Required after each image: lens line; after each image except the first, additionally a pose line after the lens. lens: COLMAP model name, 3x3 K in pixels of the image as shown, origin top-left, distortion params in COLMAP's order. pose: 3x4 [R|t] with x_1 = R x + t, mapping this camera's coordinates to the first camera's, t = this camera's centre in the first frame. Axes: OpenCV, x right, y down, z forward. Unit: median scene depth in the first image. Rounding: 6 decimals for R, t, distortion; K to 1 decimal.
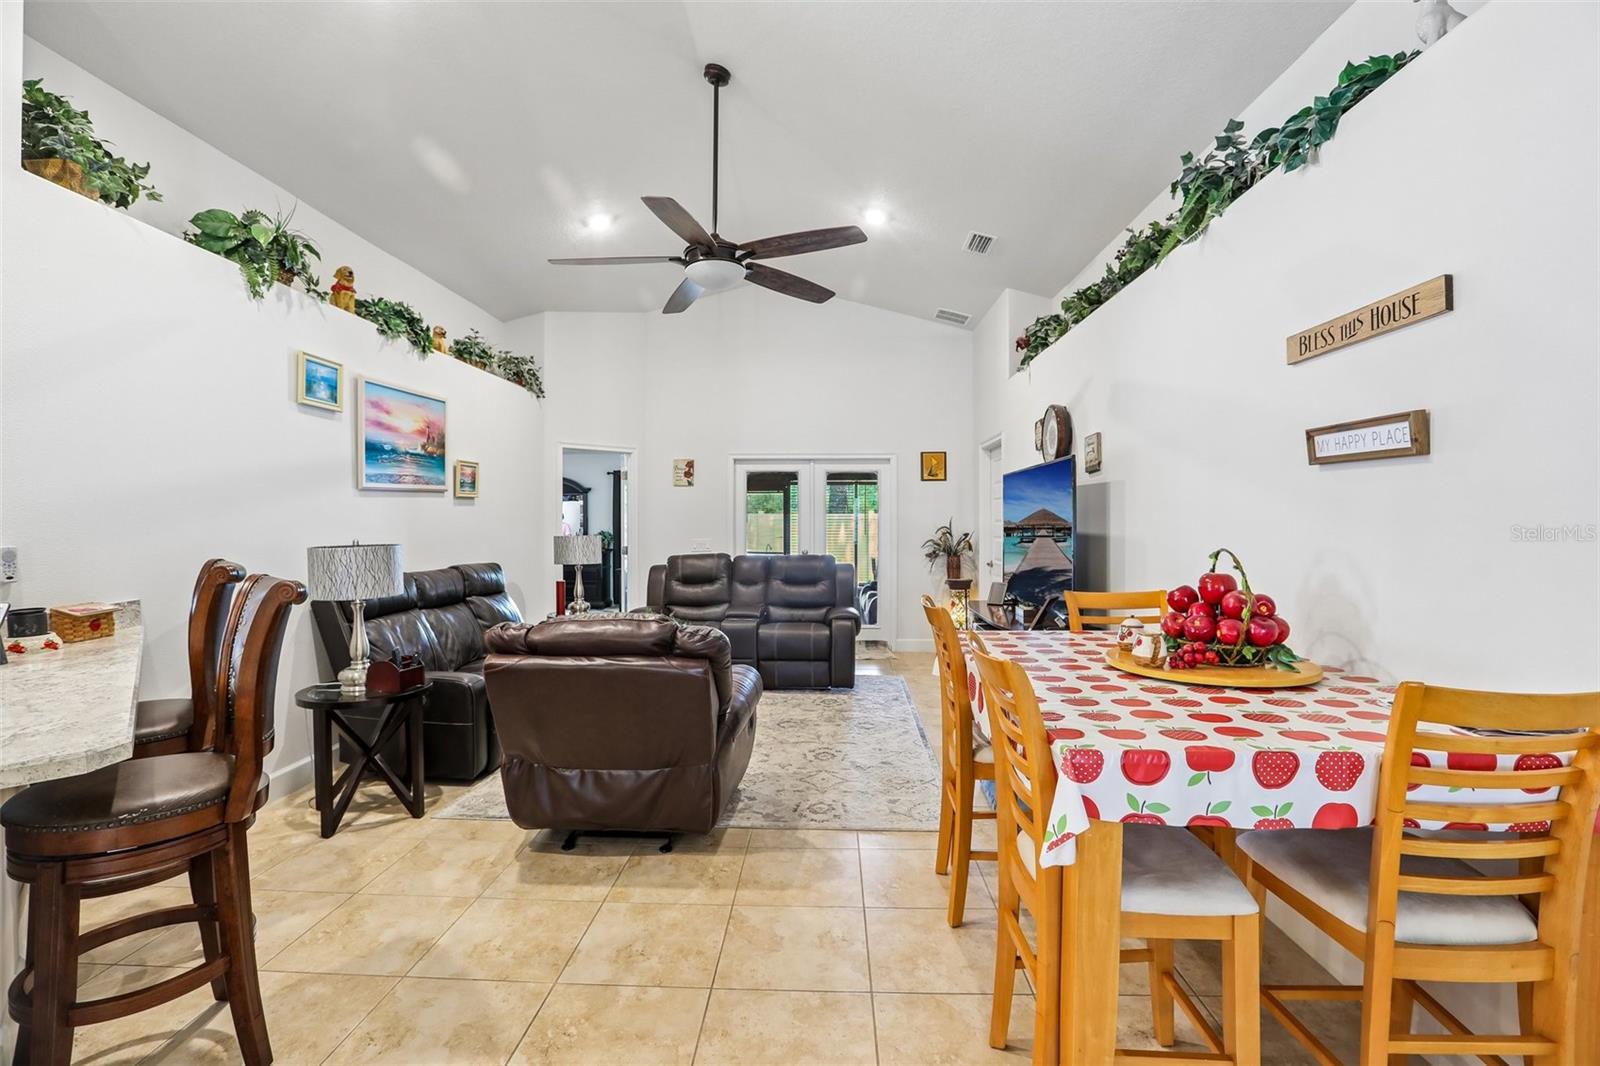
lens RADIAL K [[731.7, 0, 796.8], [0, 731.7, 524.8], [0, 0, 1]] dist [-0.037073, 0.019590]
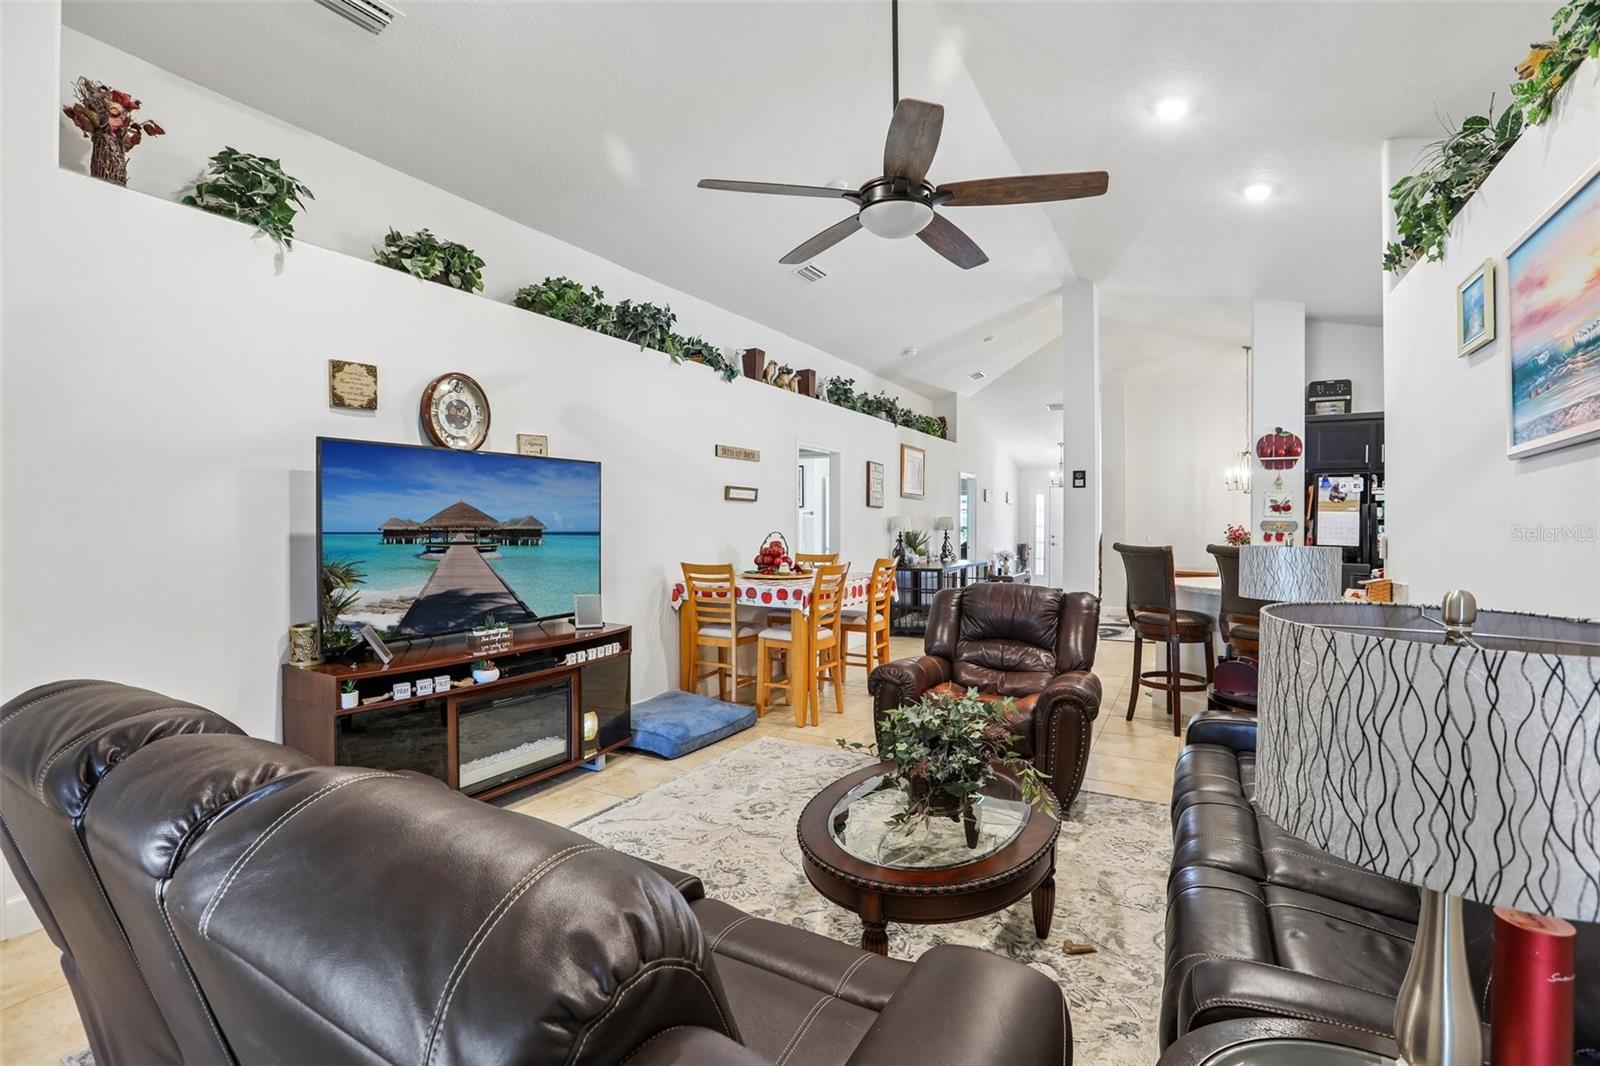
lens RADIAL K [[733.9, 0, 794.4], [0, 733.9, 526.0], [0, 0, 1]] dist [-0.062880, 0.027066]
pose [[-0.890660, -0.001793, 0.454666, -0.395838], [0.002454, 0.999959, 0.008751, -0.005811], [-0.454663, 0.008910, -0.890619, 1.859662]]
